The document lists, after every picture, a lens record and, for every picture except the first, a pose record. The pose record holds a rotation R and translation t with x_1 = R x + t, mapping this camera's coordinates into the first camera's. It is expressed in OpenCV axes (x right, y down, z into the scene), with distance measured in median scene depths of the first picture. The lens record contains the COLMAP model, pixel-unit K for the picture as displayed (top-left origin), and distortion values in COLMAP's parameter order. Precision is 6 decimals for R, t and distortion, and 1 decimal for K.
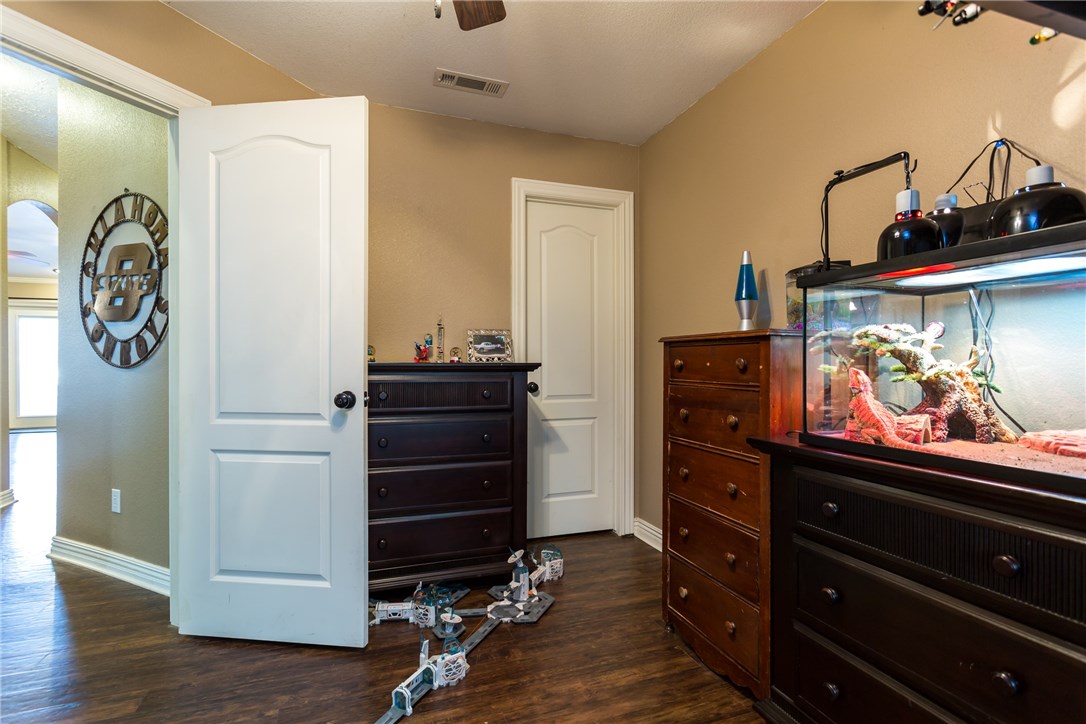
lens RADIAL K [[525.0, 0, 549.6], [0, 525.0, 364.2], [0, 0, 1]] dist [0.004389, 0.000405]
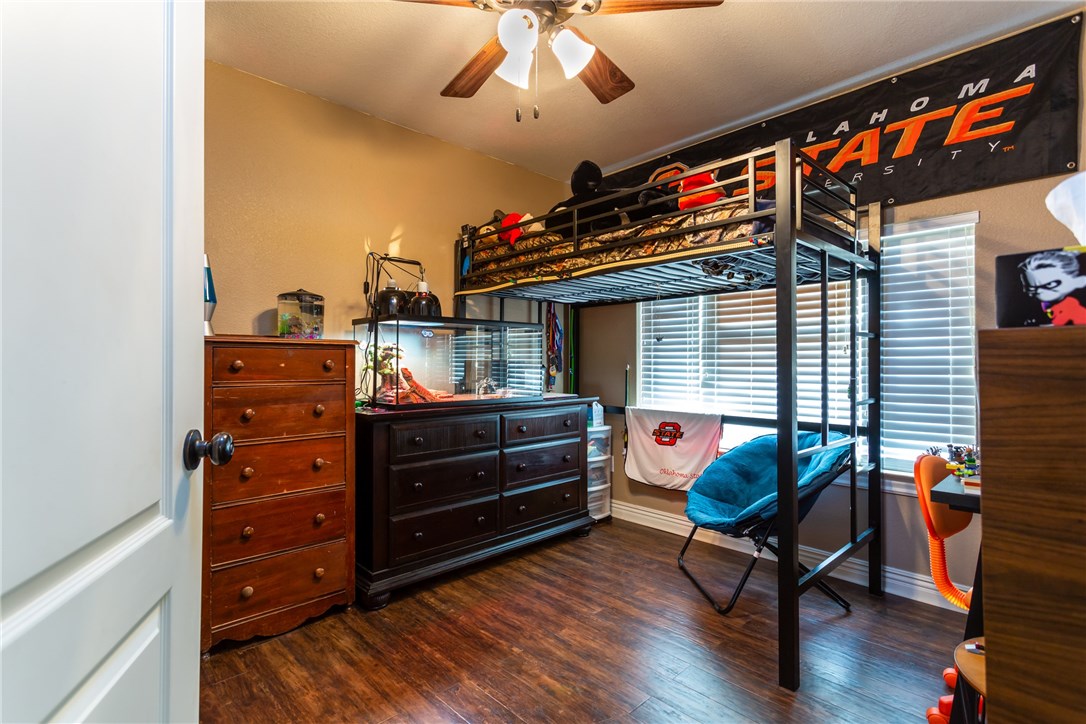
lens RADIAL K [[525.0, 0, 536.9], [0, 525.0, 355.0], [0, 0, 1]] dist [0.004389, 0.000405]
pose [[-0.405836, 0.010840, 0.913882, -1.035830], [0.001307, 0.999936, -0.011280, -0.008787], [-0.913945, -0.003383, -0.405824, 1.039637]]
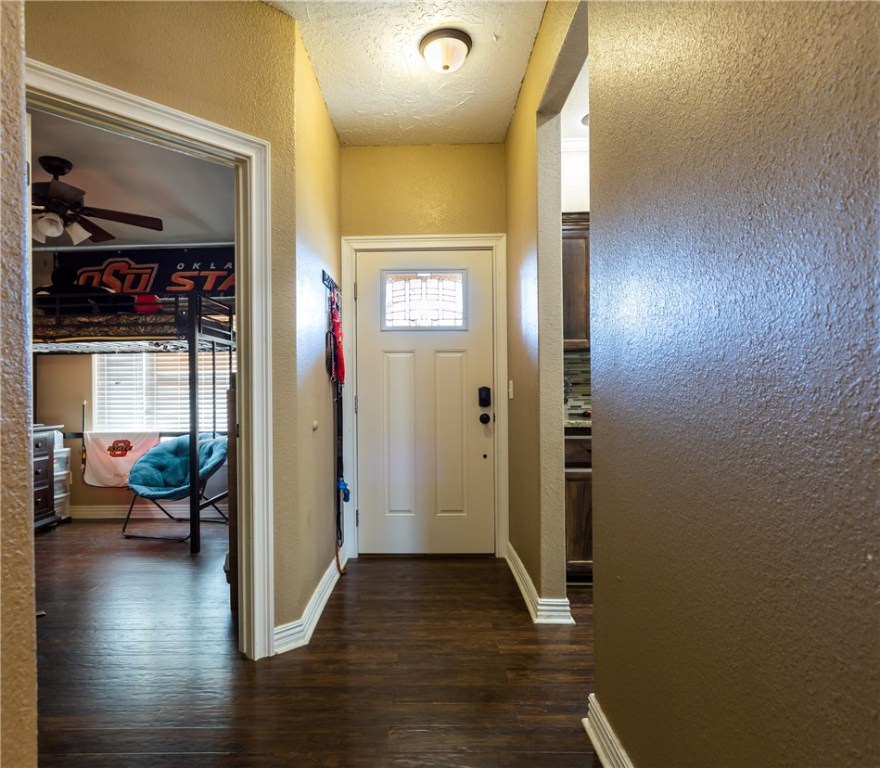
lens RADIAL K [[564.6, 0, 435.2], [0, 564.6, 384.7], [0, 0, 1]] dist [-0.007918, -0.002378]
pose [[-0.937770, 0.016381, 0.346871, -2.301062], [0.015146, 0.999866, -0.006272, -0.035726], [-0.346927, -0.000628, -0.937892, 2.260688]]
